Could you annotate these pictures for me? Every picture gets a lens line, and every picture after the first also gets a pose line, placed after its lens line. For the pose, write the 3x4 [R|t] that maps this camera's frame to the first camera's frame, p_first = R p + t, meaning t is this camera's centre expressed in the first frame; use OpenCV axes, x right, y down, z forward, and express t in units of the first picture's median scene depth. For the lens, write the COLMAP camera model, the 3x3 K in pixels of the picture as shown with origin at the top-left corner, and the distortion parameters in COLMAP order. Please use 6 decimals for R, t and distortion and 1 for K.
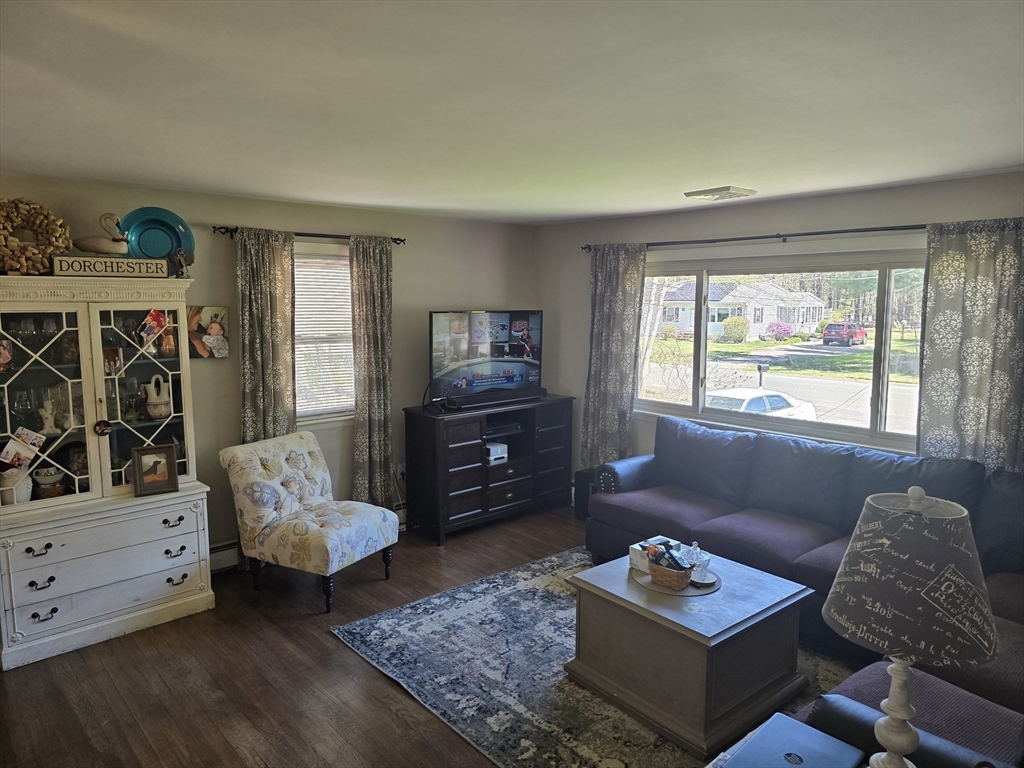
lens RADIAL K [[688.3, 0, 509.6], [0, 688.3, 384.9], [0, 0, 1]] dist [0.066224, -0.065142]
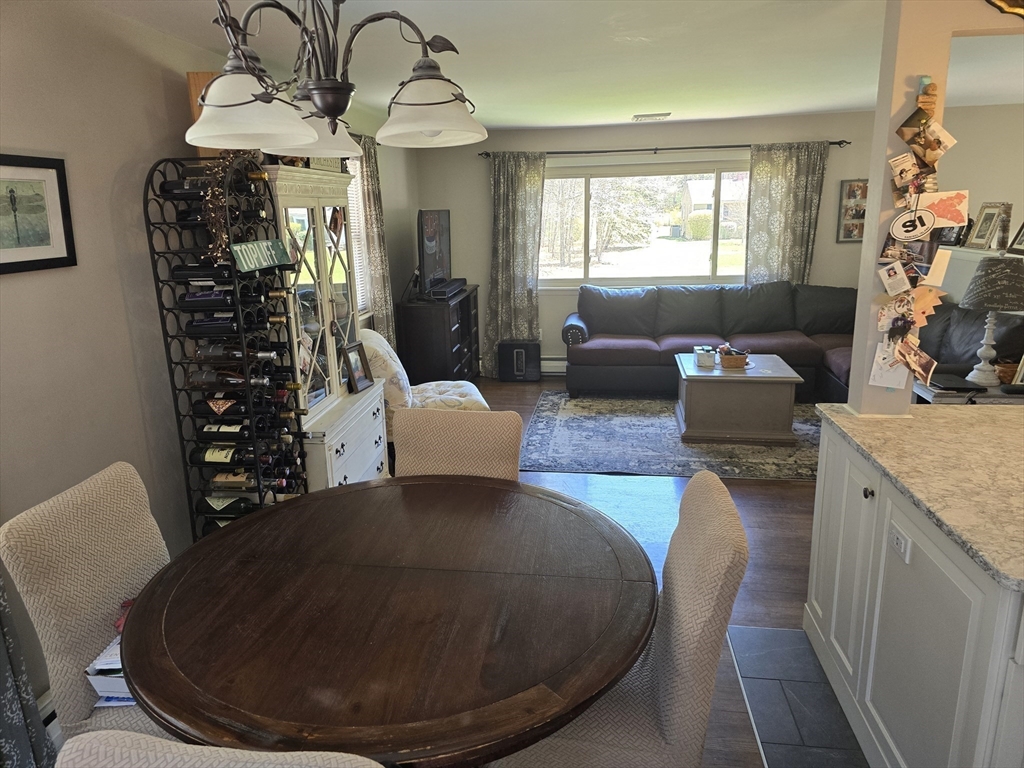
lens RADIAL K [[688.3, 0, 496.6], [0, 688.3, 377.4], [0, 0, 1]] dist [0.066224, -0.065142]
pose [[0.755895, -0.174379, 0.631043, -0.959538], [0.108479, 0.983912, 0.141947, 0.015792], [-0.645643, -0.038842, 0.762651, 0.090277]]
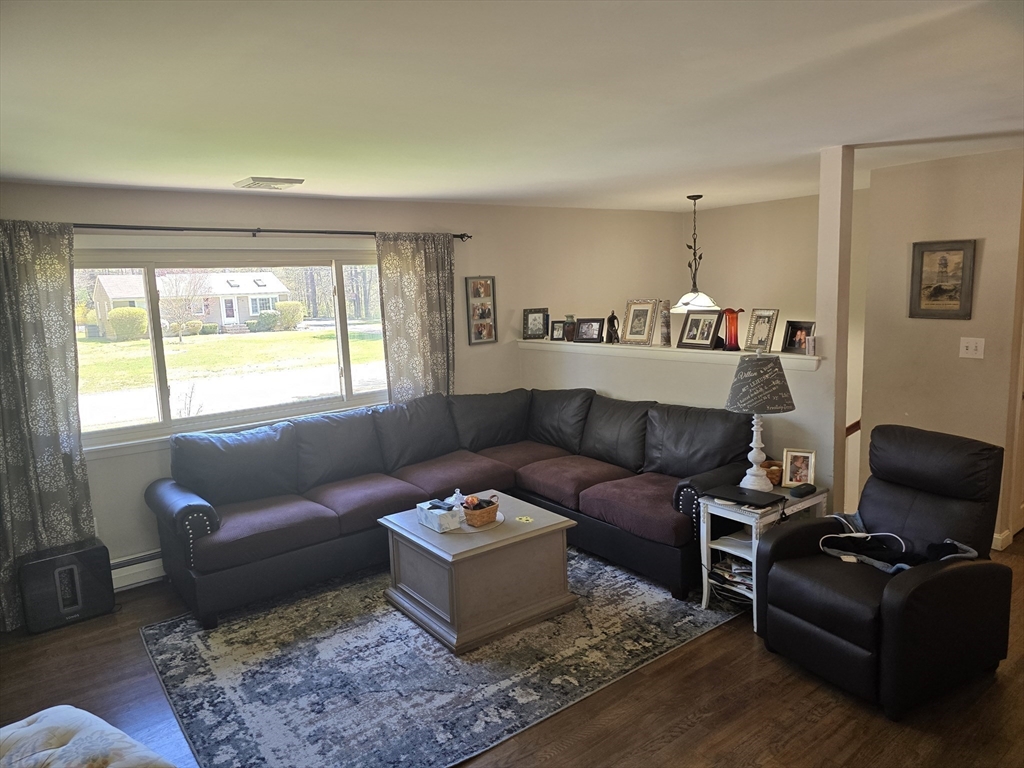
lens RADIAL K [[688.3, 0, 514.8], [0, 688.3, 386.5], [0, 0, 1]] dist [0.066224, -0.065142]
pose [[0.047181, -0.148532, 0.987782, -0.707798], [0.165578, 0.976365, 0.138906, -0.075499], [-0.985067, 0.157002, 0.070660, 0.647218]]
